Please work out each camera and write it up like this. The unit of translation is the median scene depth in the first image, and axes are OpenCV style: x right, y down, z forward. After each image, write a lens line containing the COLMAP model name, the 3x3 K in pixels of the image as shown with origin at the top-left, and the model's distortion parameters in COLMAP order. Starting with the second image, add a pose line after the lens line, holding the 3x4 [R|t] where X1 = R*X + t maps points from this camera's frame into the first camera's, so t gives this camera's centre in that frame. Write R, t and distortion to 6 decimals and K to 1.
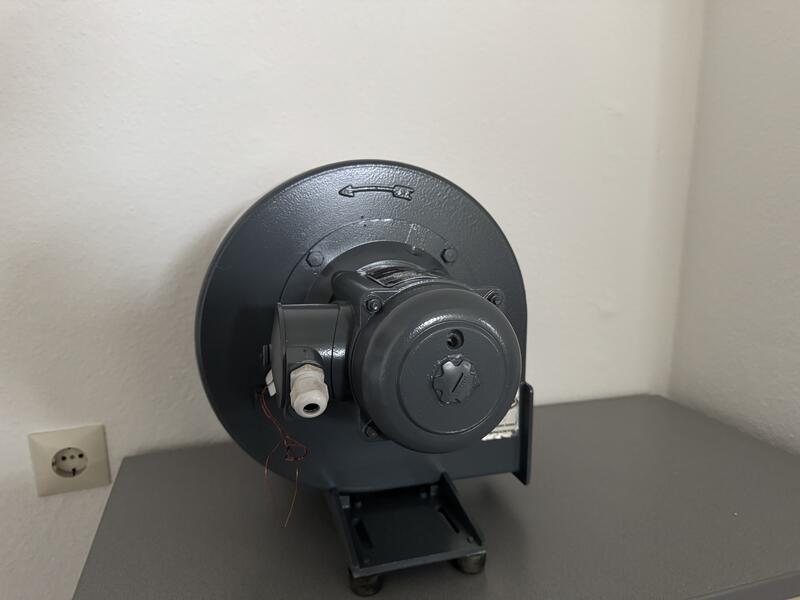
lens RADIAL K [[568.8, 0, 402.1], [0, 568.8, 300.3], [0, 0, 1]] dist [0.146683, -0.312524]
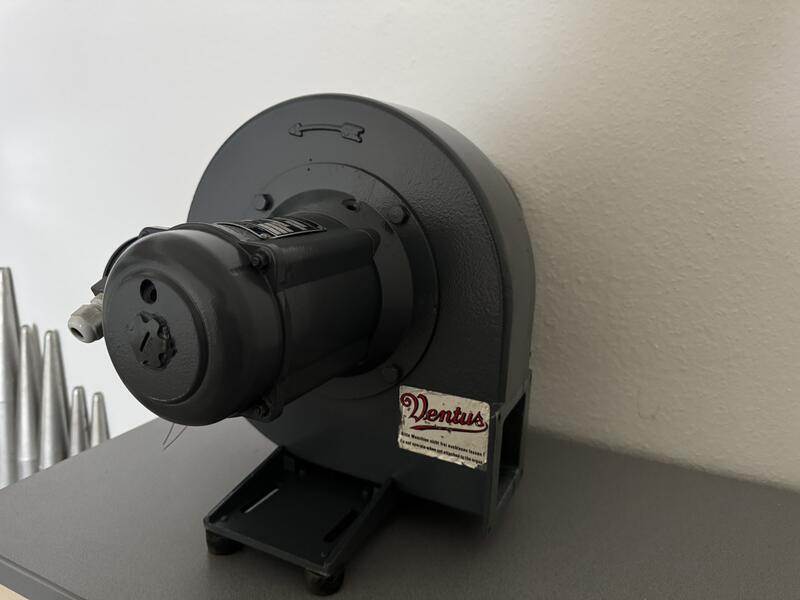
lens RADIAL K [[568.8, 0, 402.1], [0, 568.8, 300.3], [0, 0, 1]] dist [0.146683, -0.312524]
pose [[0.734387, 0.184929, -0.653052, 0.647816], [-0.154733, 0.982446, 0.104201, -0.046656], [0.660858, 0.024525, 0.750110, 0.424614]]
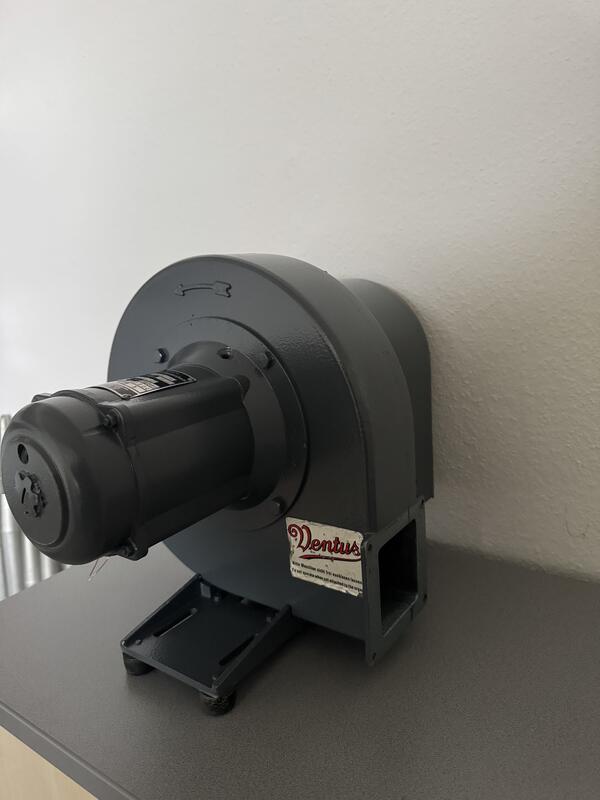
lens RADIAL K [[568.8, 0, 299.8], [0, 568.8, 396.6], [0, 0, 1]] dist [0.146683, -0.312524]
pose [[0.606634, 0.118129, -0.786156, 0.821339], [-0.065350, 0.992962, 0.098776, -0.115203], [0.792291, -0.008545, 0.610084, 0.534870]]
